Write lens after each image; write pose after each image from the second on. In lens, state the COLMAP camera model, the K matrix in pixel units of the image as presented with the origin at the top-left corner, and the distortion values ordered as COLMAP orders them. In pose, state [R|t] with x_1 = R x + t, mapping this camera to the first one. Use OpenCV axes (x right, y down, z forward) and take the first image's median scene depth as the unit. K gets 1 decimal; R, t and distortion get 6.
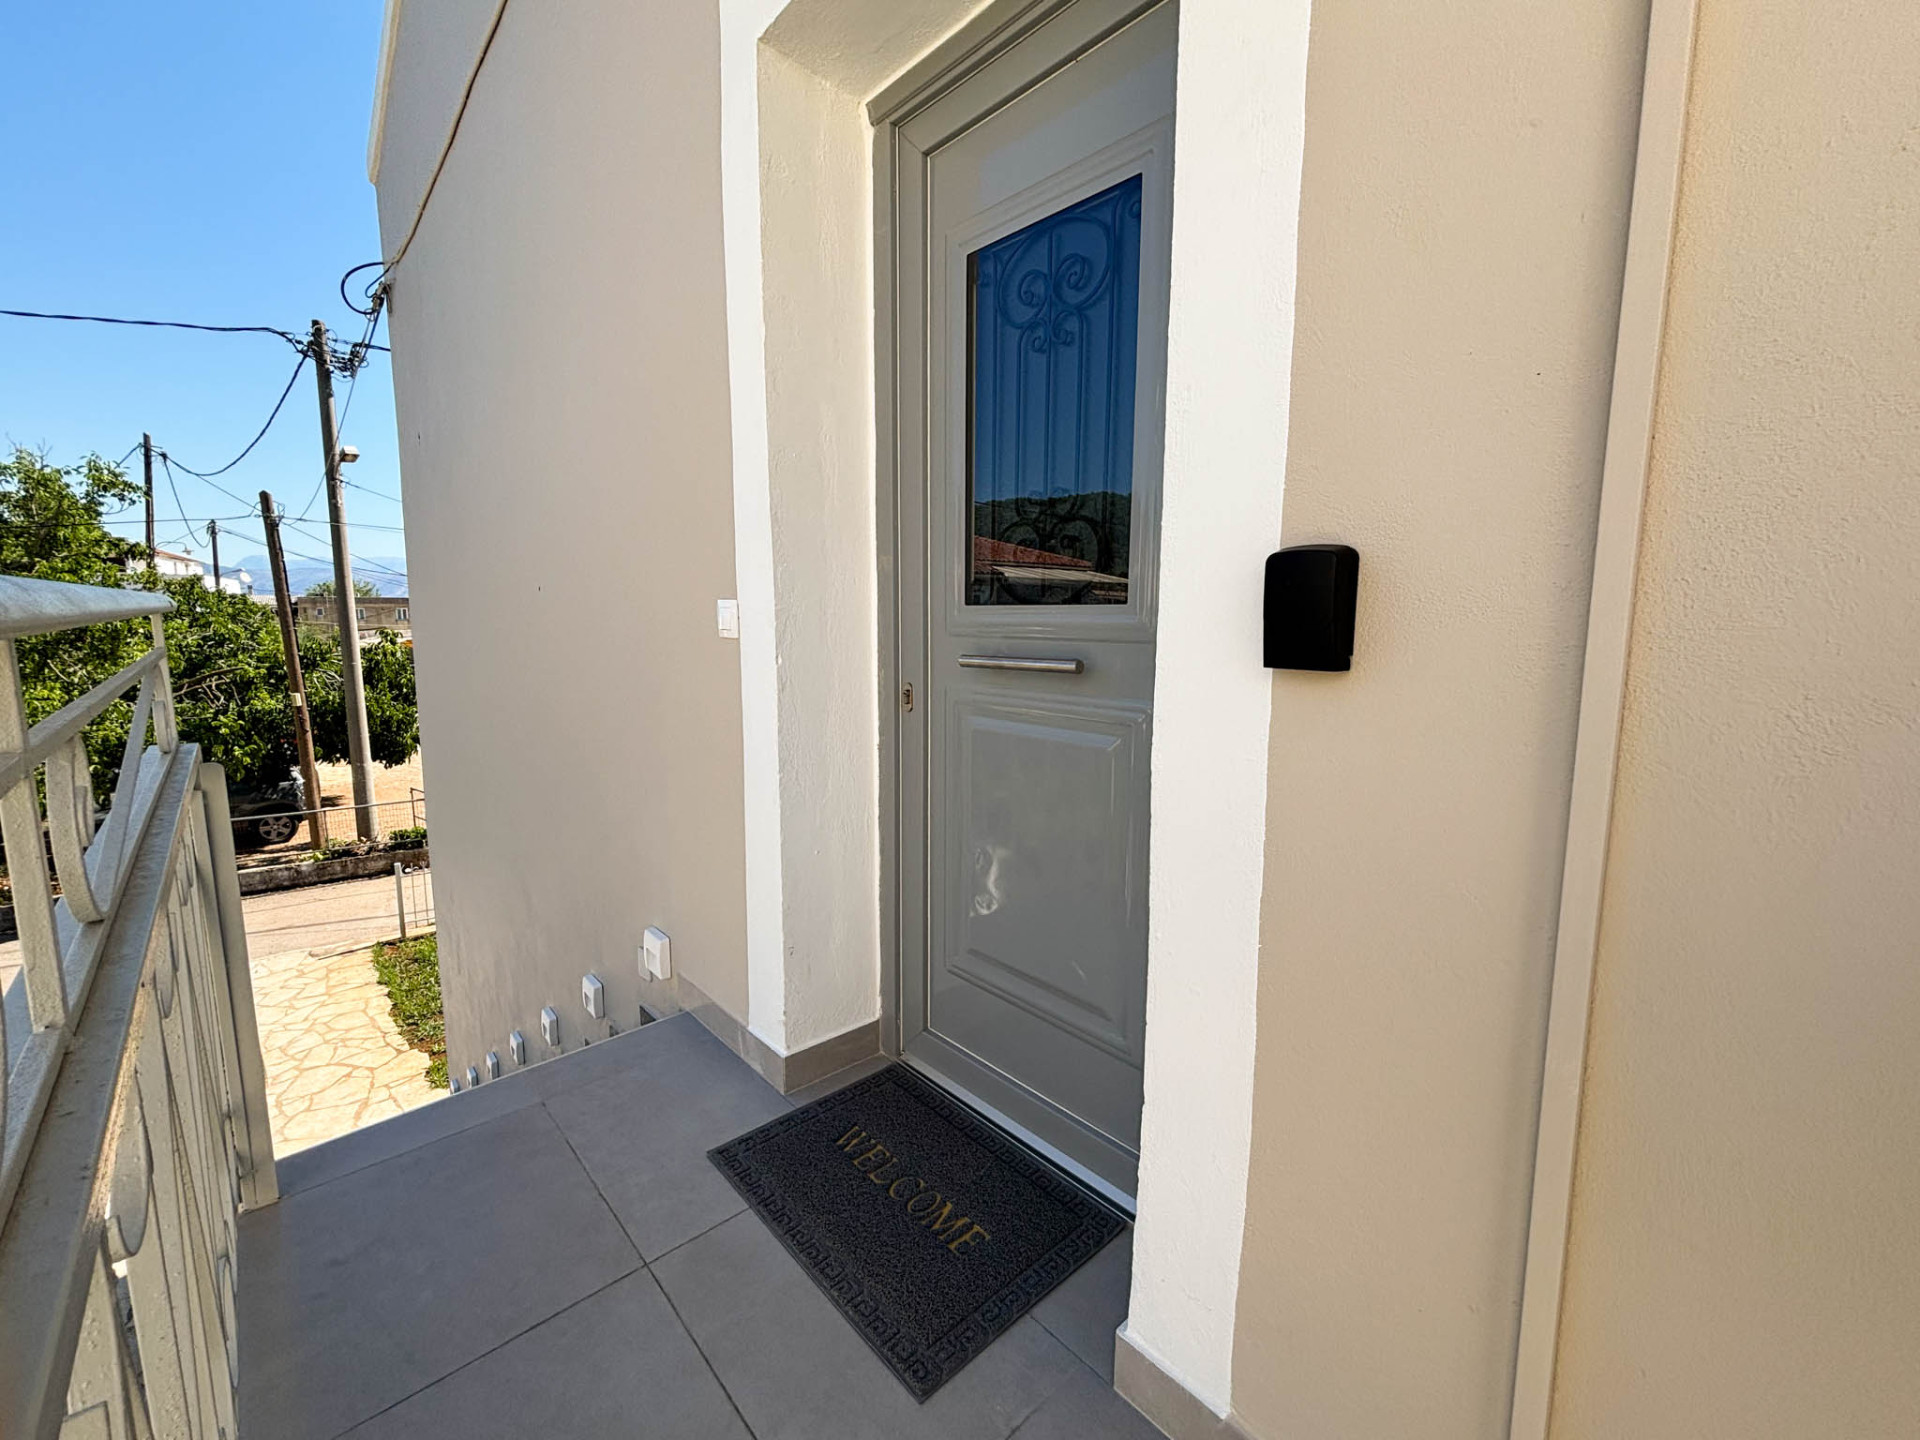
lens RADIAL K [[790.9, 0, 960.0], [0, 790.9, 720.0], [0, 0, 1]] dist [0.002469, 0.000723]
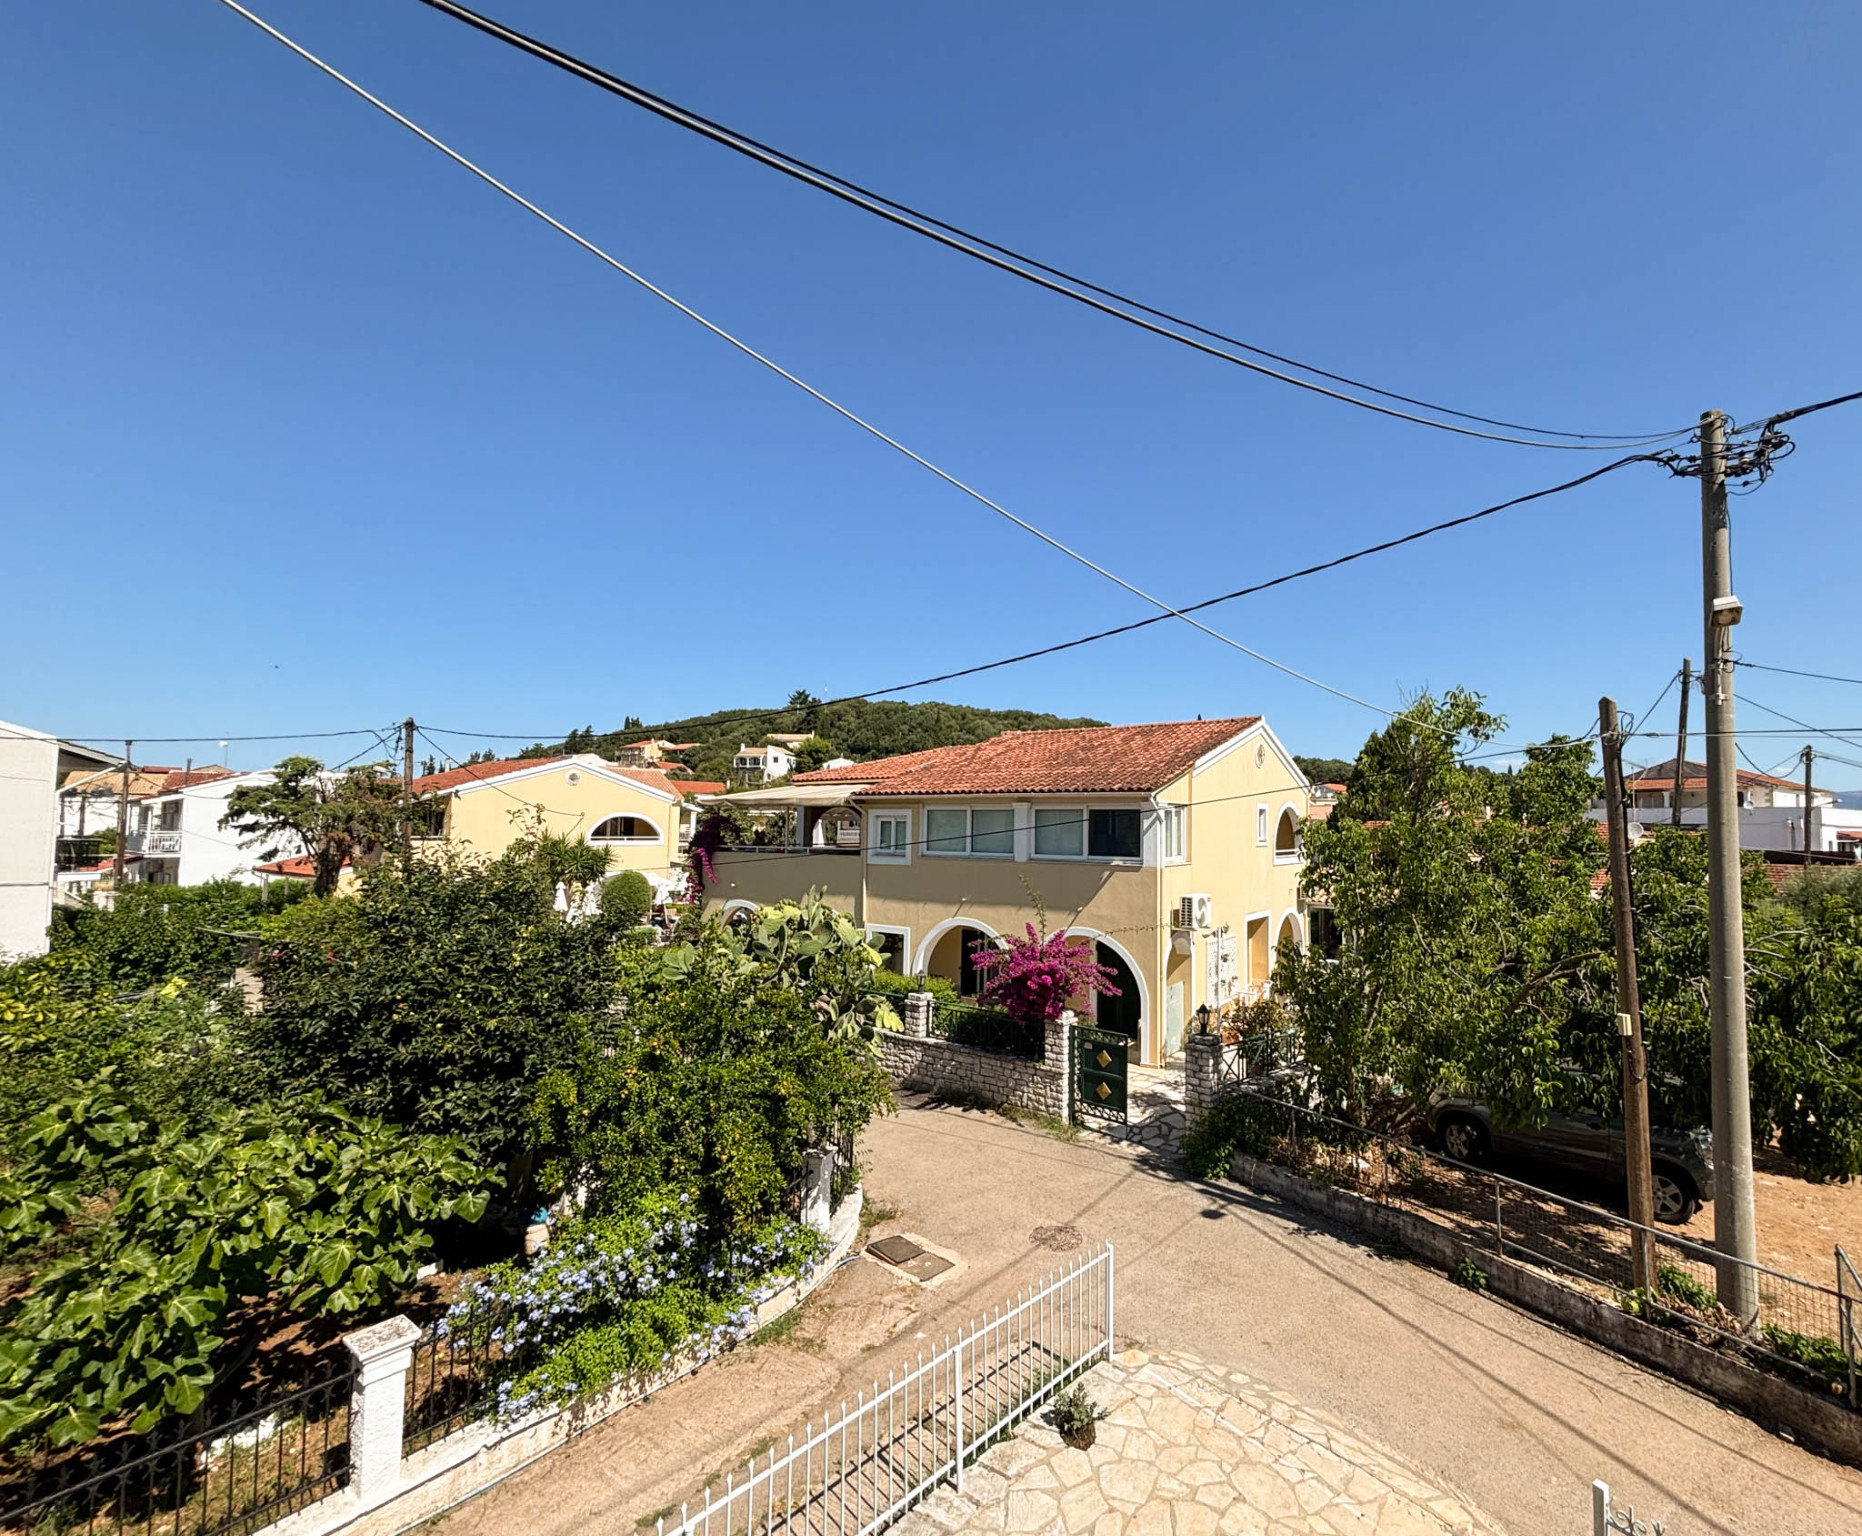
lens RADIAL K [[844.4, 0, 1055.1], [0, 844.4, 780.6], [0, 0, 1]] dist [-0.000604, 0.000161]
pose [[0.036289, -0.063985, -0.997291, -0.203804], [-0.142790, 0.987377, -0.068545, -0.109576], [0.989087, 0.144891, 0.026694, 0.551942]]
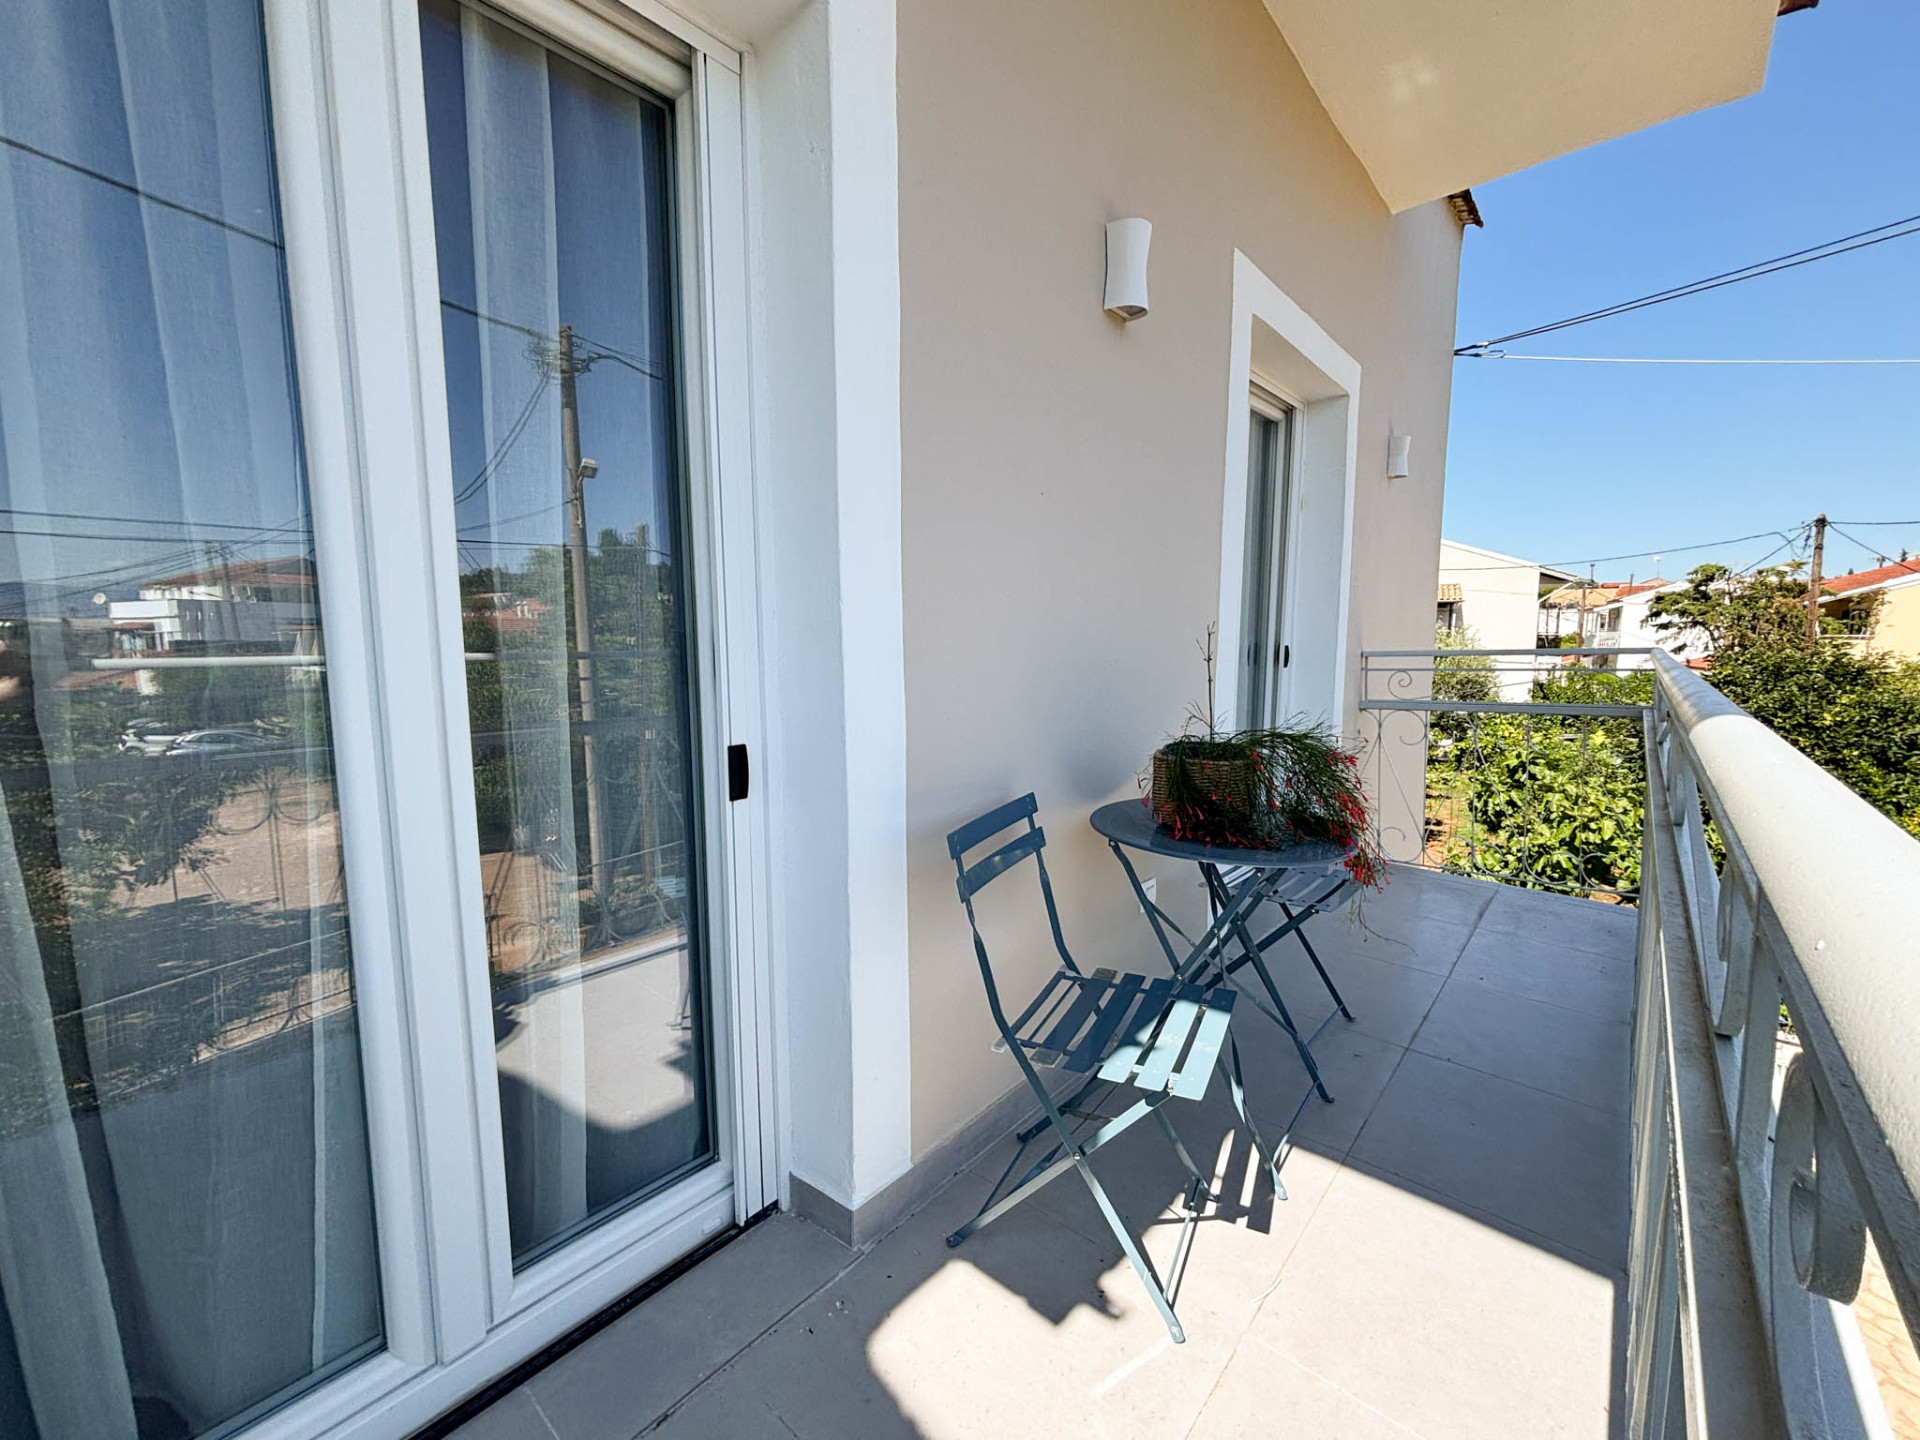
lens RADIAL K [[790.9, 0, 960.0], [0, 790.9, 720.0], [0, 0, 1]] dist [0.002469, 0.000723]
pose [[-0.994765, 0.002497, -0.102163, 0.011868], [-0.022702, 0.969322, 0.244746, -0.117591], [0.099640, 0.245784, -0.964190, 0.837325]]
